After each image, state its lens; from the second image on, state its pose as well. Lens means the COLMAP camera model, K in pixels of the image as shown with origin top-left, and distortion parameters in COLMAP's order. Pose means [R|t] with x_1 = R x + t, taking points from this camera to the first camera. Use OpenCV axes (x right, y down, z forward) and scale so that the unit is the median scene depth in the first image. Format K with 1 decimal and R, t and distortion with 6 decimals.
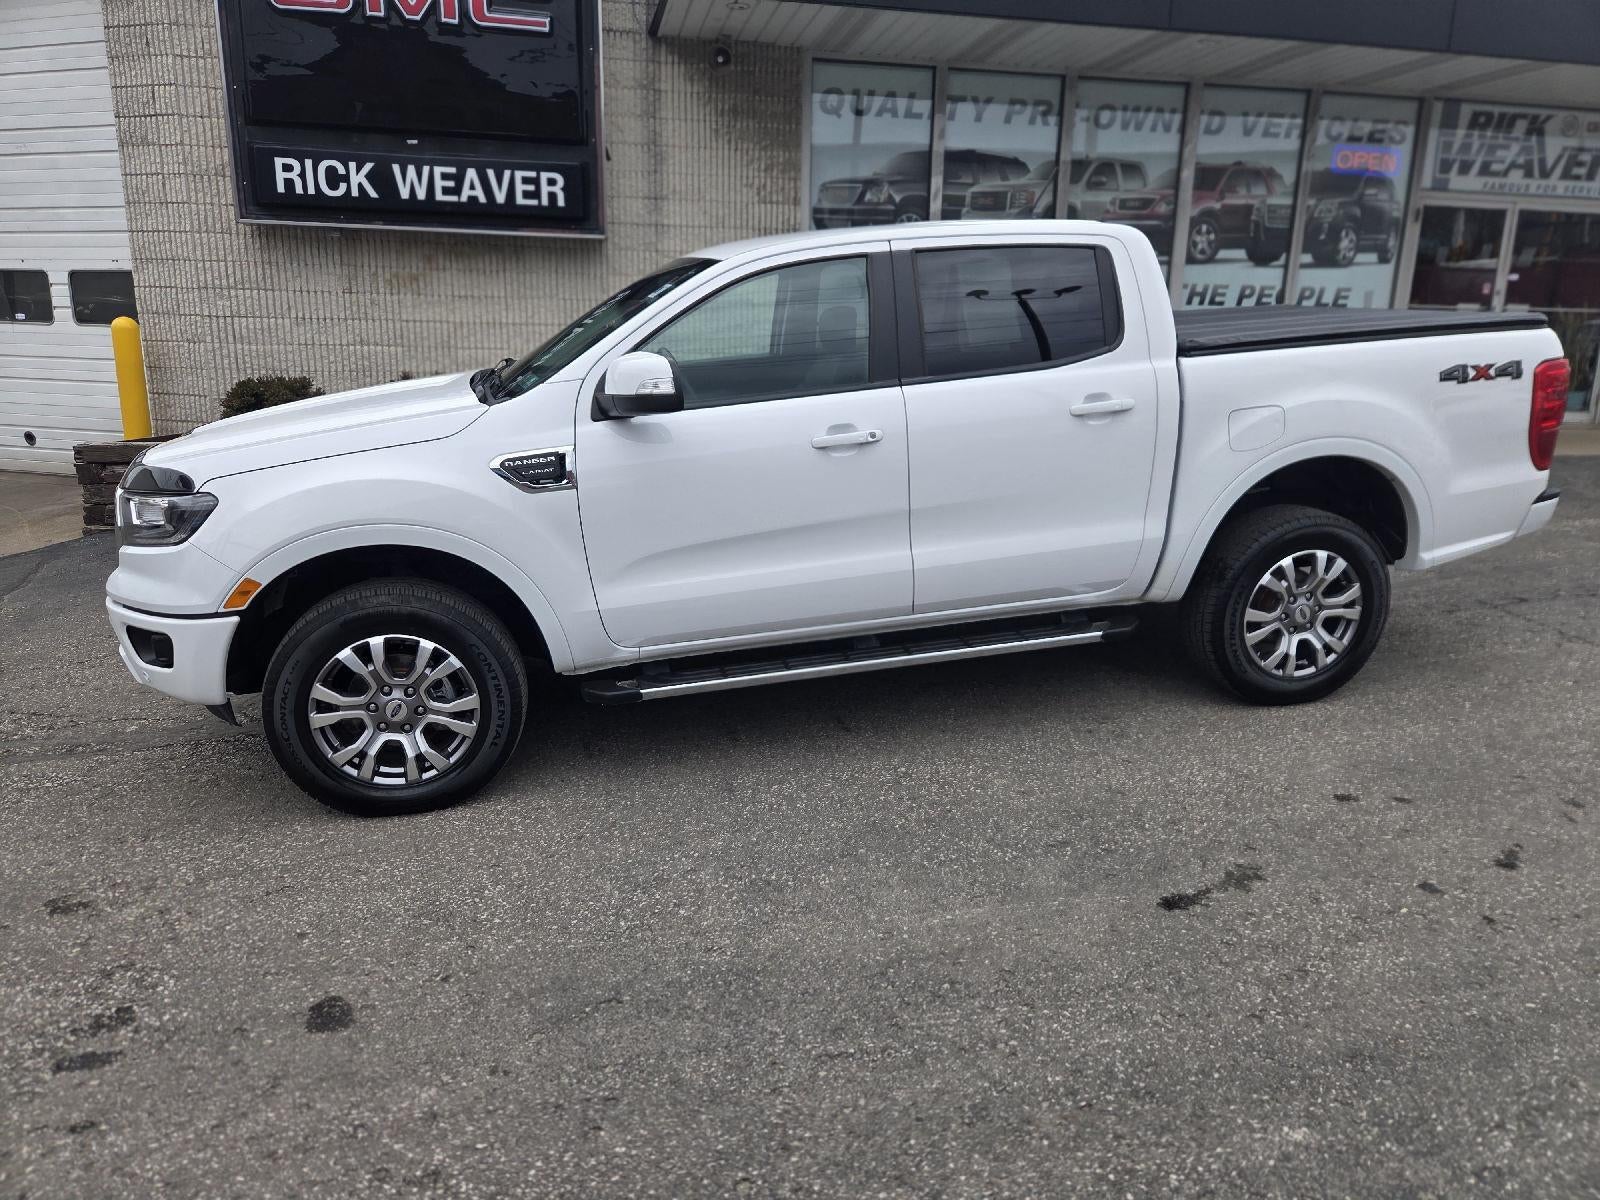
lens RADIAL K [[1072.8, 0, 809.4], [0, 1072.8, 584.7], [0, 0, 1]] dist [0.067504, -0.049003]
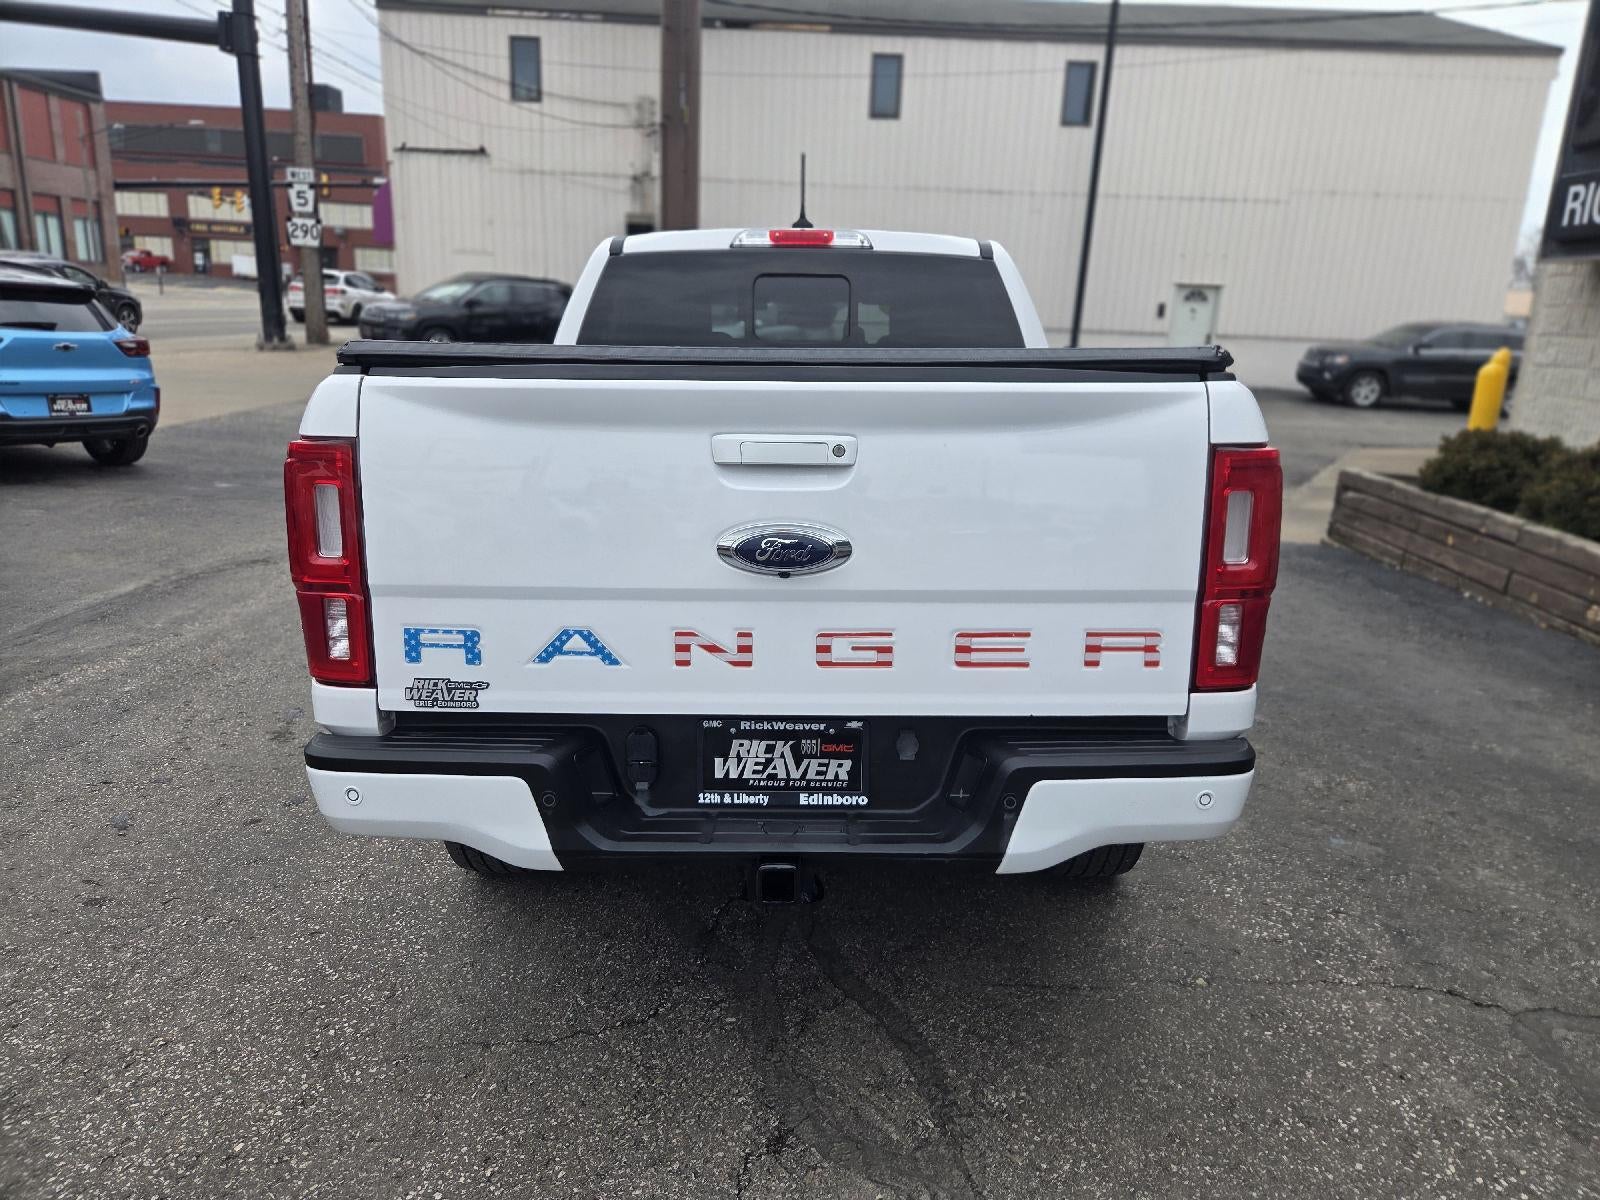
lens RADIAL K [[1080.1, 0, 816.7], [0, 1080.1, 592.4], [0, 0, 1]] dist [0.075754, -0.060213]
pose [[-0.237668, 0.220072, -0.946088, 0.538467], [-0.272637, 0.919730, 0.282430, -0.166868], [0.932300, 0.325063, -0.158590, 0.644744]]
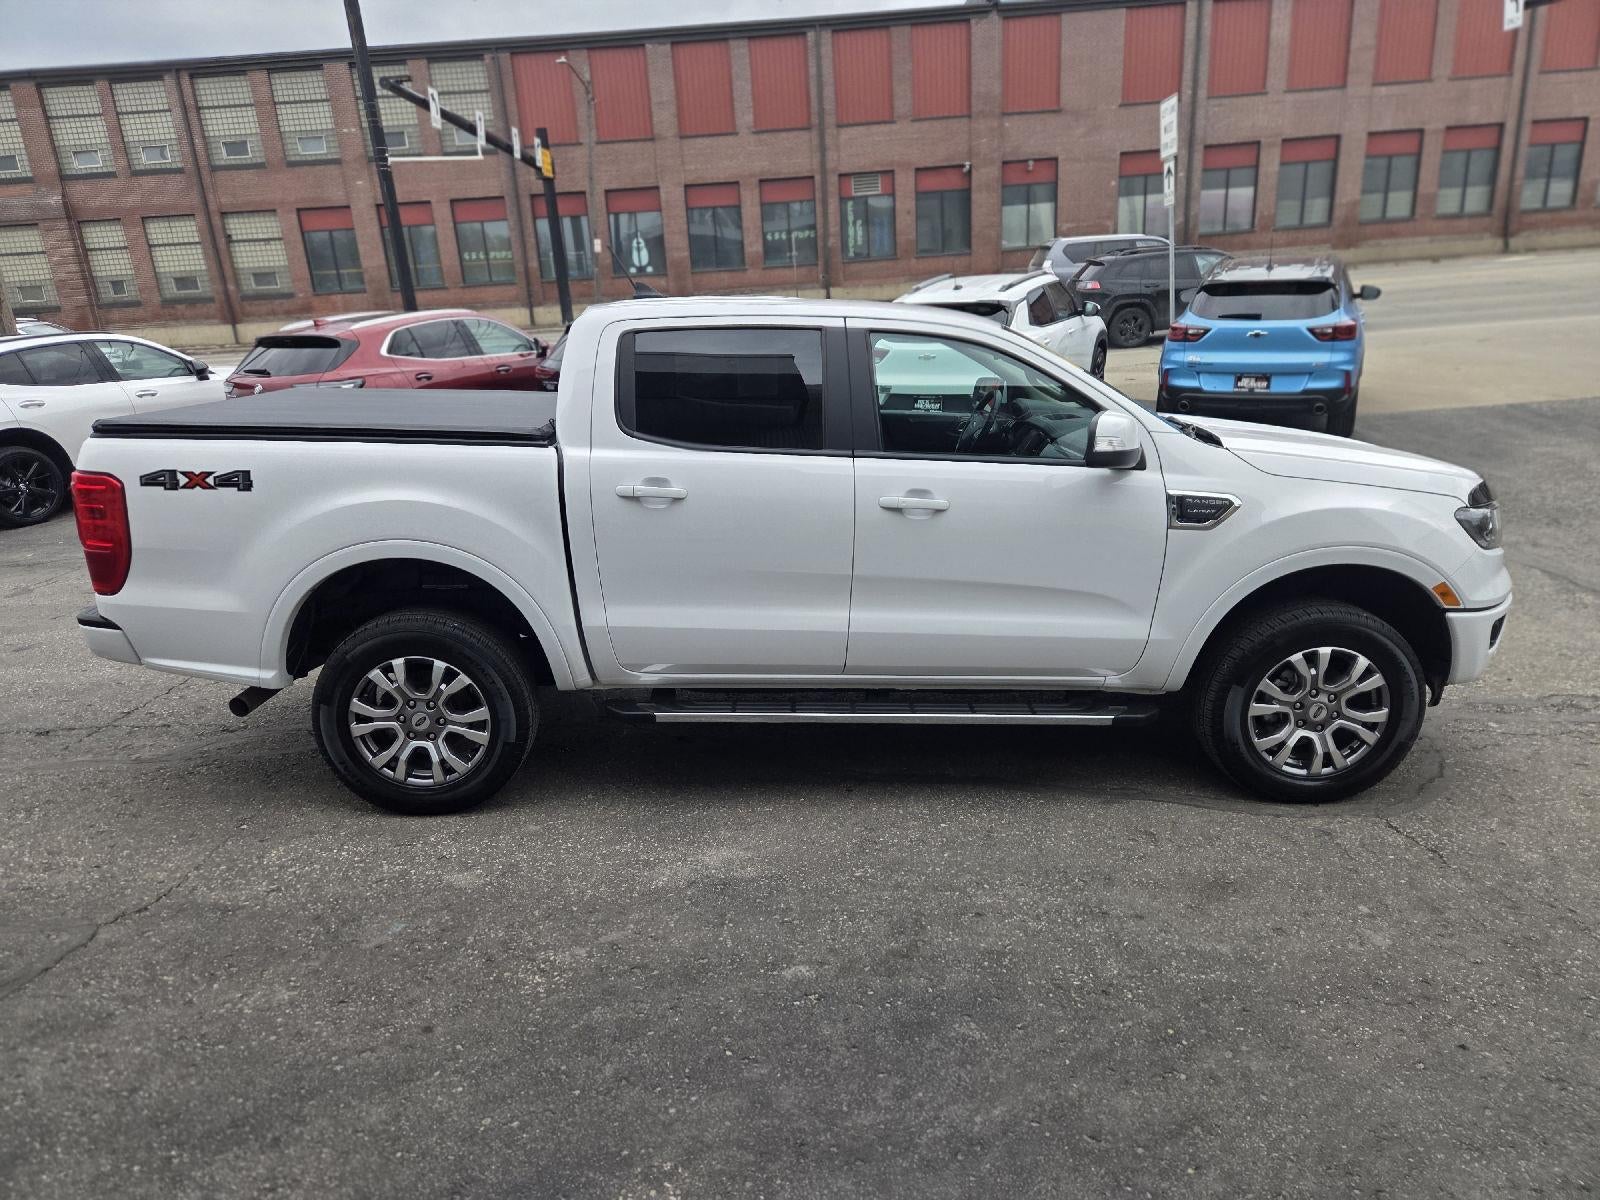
lens RADIAL K [[1063.4, 0, 781.2], [0, 1063.4, 600.6], [0, 0, 1]] dist [0.072142, -0.057232]
pose [[-0.972788, -0.027295, 0.230084, -0.085985], [0.097238, 0.853258, 0.512342, -0.311293], [-0.210306, 0.520773, -0.827385, 1.019644]]
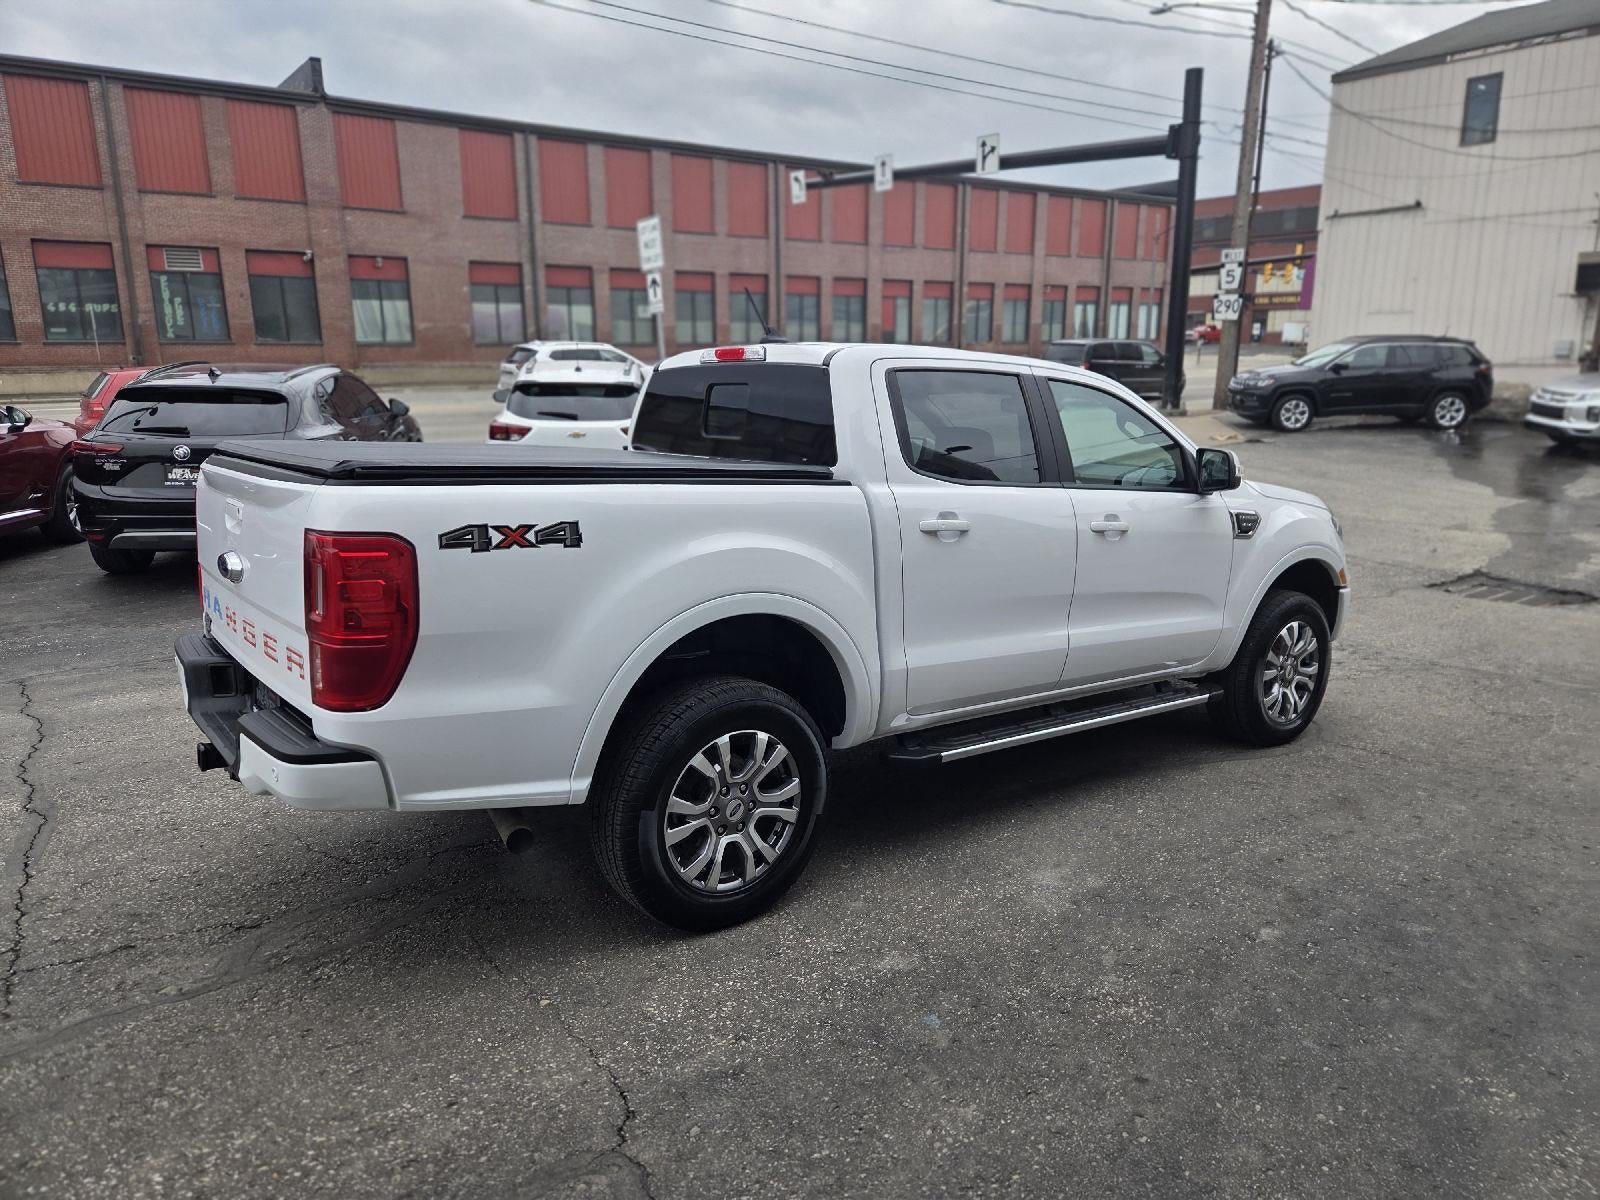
lens RADIAL K [[1067.7, 0, 804.3], [0, 1067.7, 584.6], [0, 0, 1]] dist [0.077688, -0.062272]
pose [[-0.914475, 0.073443, -0.397923, 0.299689], [-0.107784, 0.903651, 0.414485, -0.284479], [0.390024, 0.421925, -0.818450, 0.992658]]
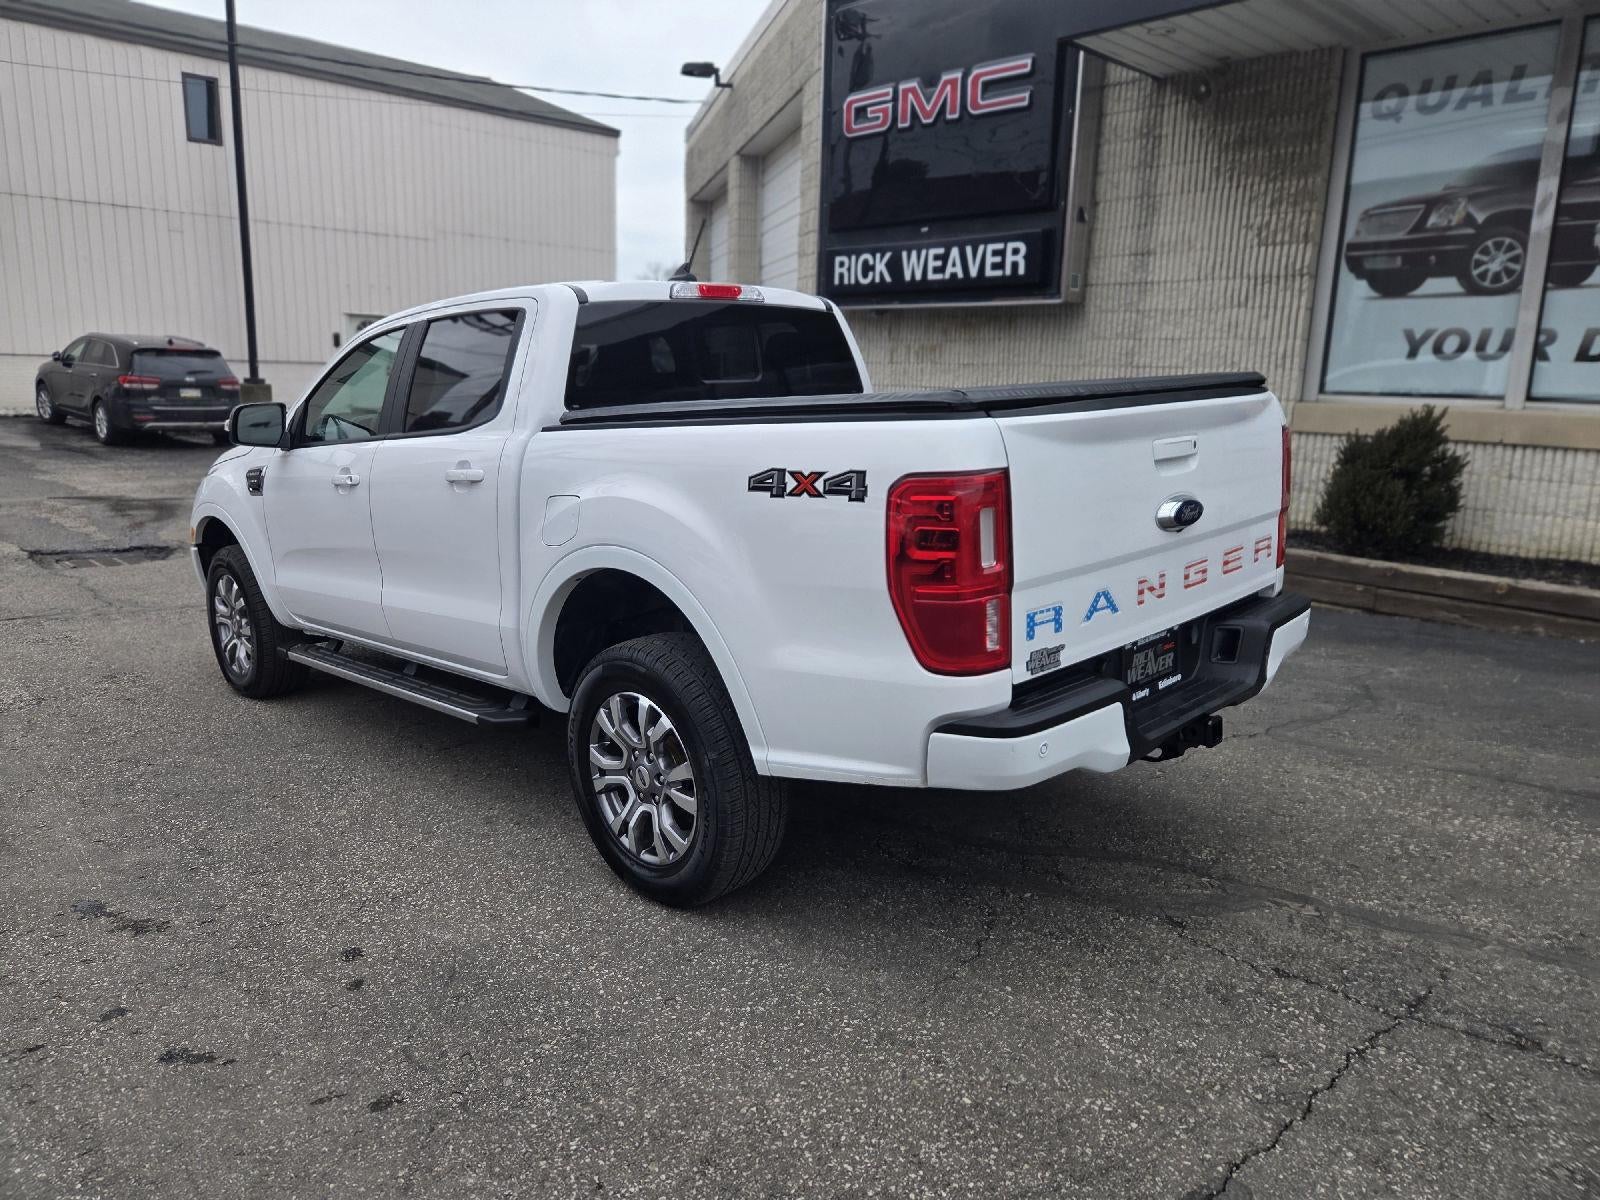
lens RADIAL K [[1080.2, 0, 790.0], [0, 1080.2, 580.6], [0, 0, 1]] dist [0.077028, -0.067652]
pose [[0.518659, 0.161667, -0.839557, 0.551843], [-0.214417, 0.975174, 0.055320, -0.083887], [0.827658, 0.151323, 0.540447, 0.325011]]
